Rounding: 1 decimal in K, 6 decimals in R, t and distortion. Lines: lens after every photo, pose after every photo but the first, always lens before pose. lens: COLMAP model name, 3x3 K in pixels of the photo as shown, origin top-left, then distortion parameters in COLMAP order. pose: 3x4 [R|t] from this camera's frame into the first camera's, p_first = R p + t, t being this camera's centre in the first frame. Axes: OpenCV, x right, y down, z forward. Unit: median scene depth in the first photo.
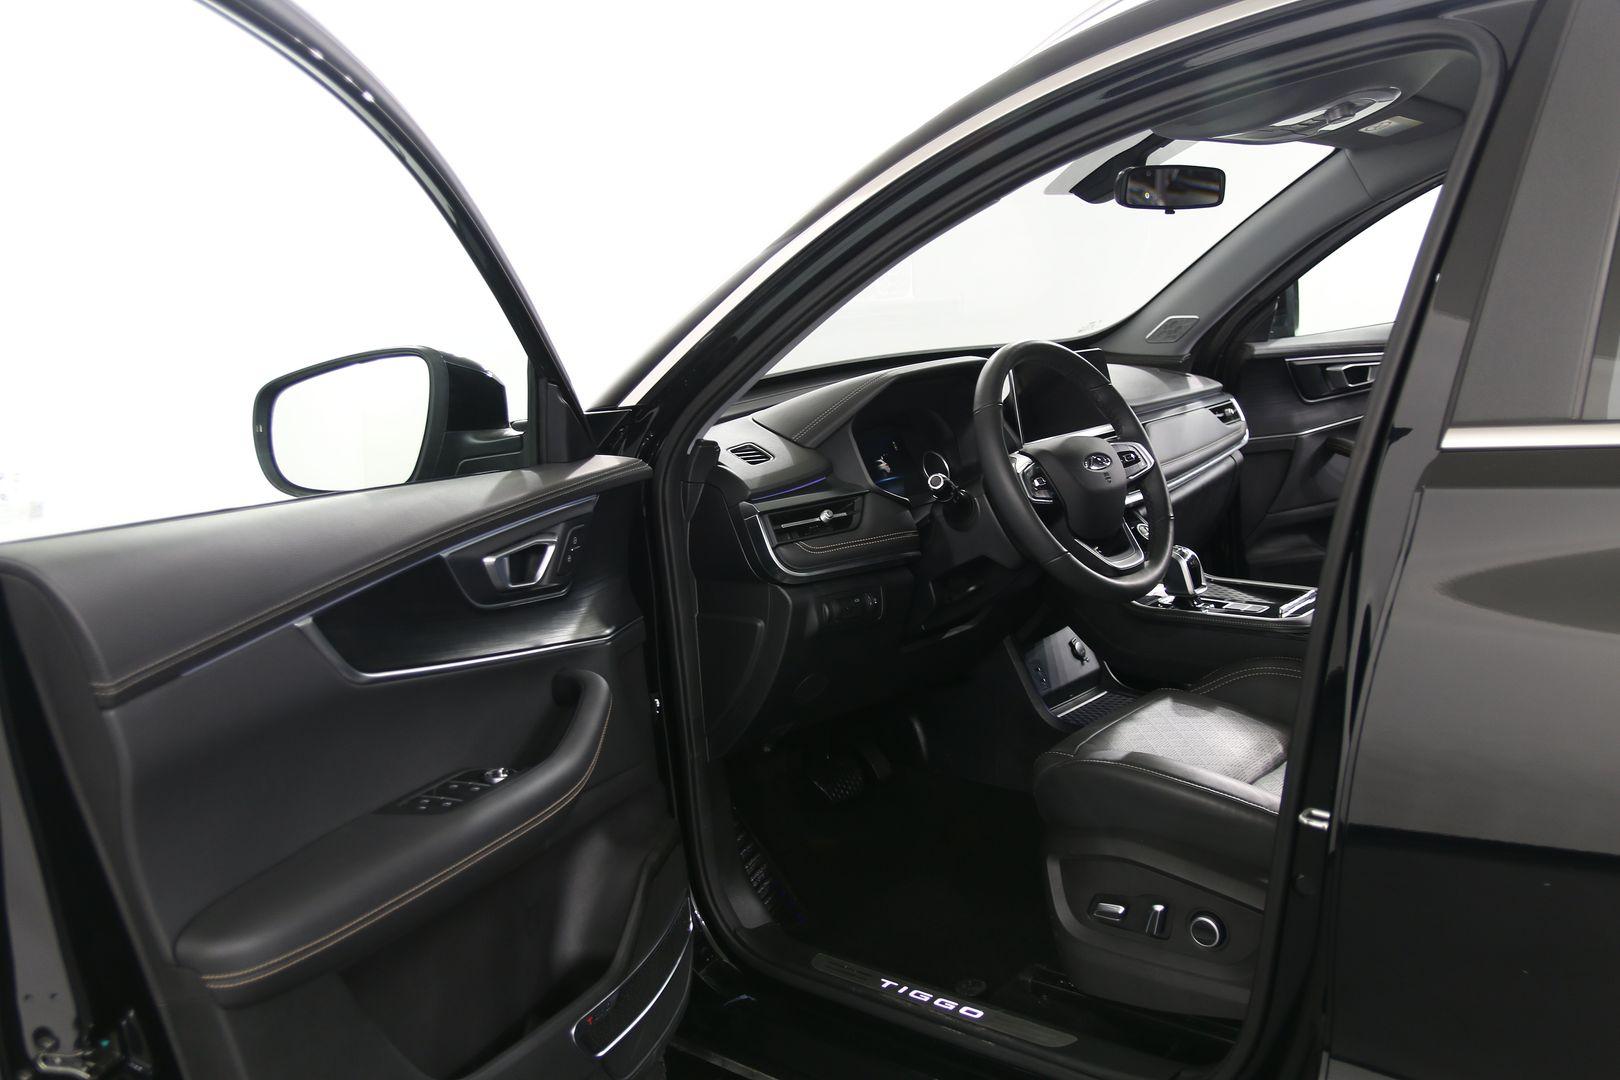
lens RADIAL K [[1496.5, 0, 809.4], [0, 1496.5, 538.7], [0, 0, 1]] dist [0.001787, 0.000000]
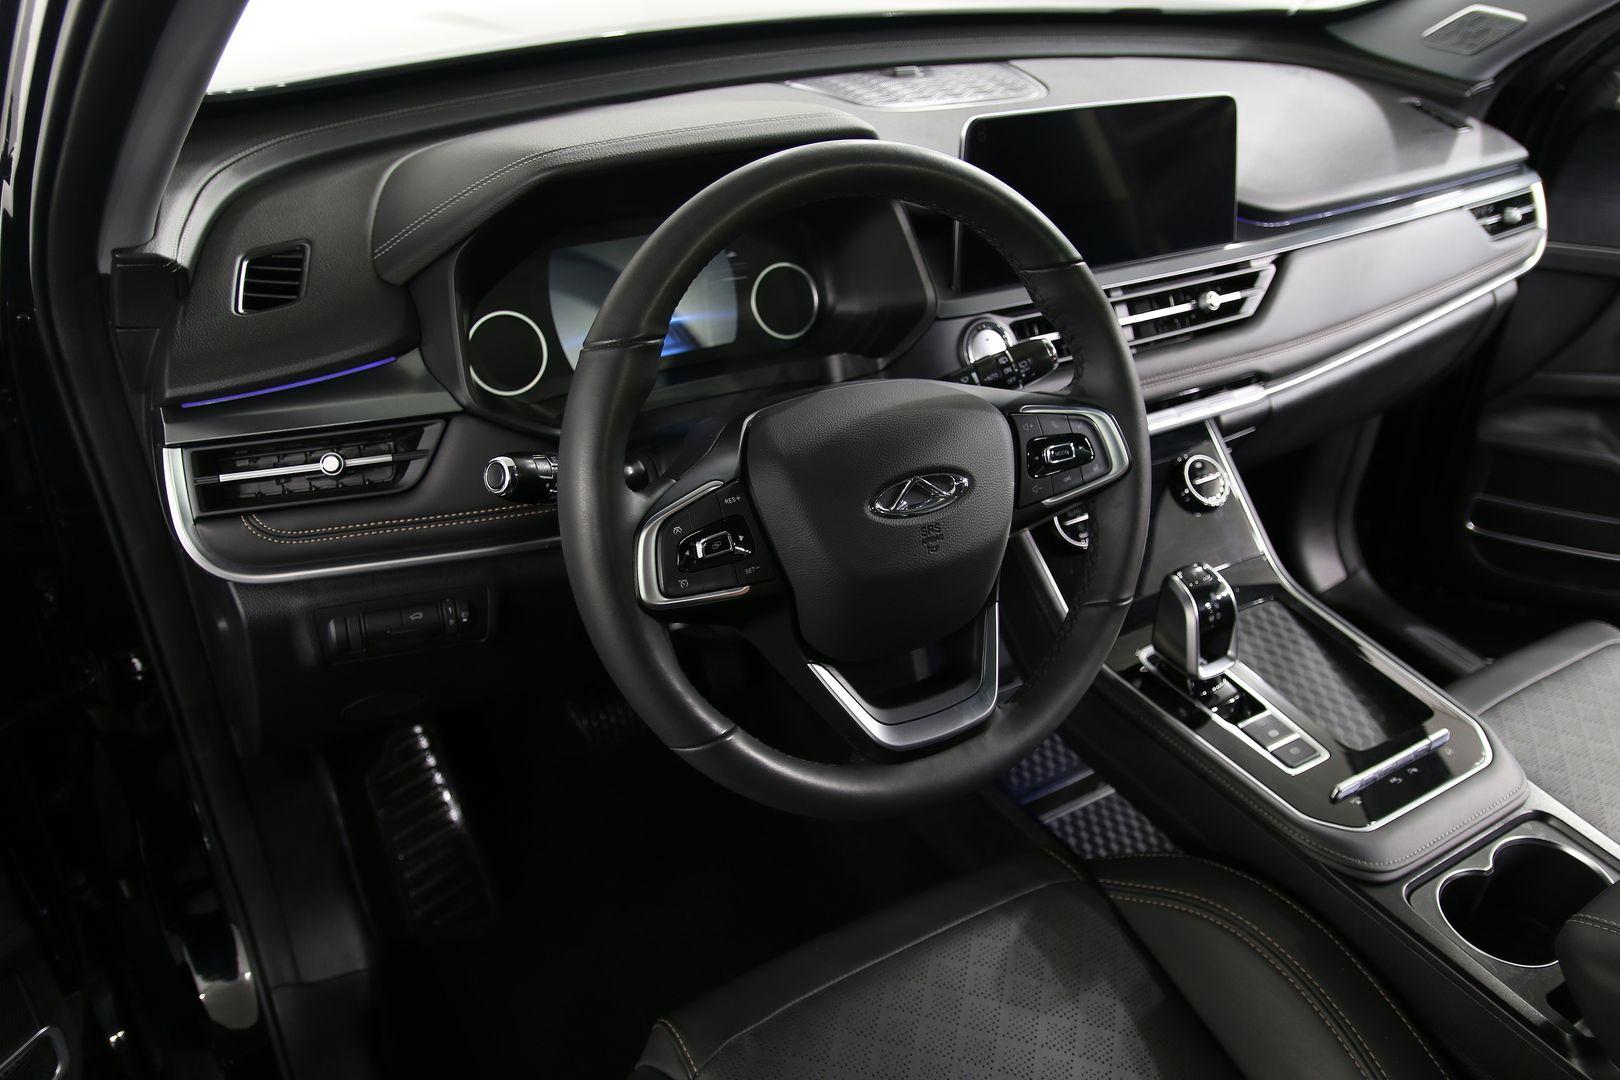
lens RADIAL K [[1252.8, 0, 807.2], [0, 1252.8, 543.1], [0, 0, 1]] dist [-0.047827, -0.003093]
pose [[0.937245, 0.264957, -0.226649, 0.169632], [-0.154401, 0.898214, 0.411548, -0.121682], [0.312622, -0.350726, 0.882756, 0.471222]]
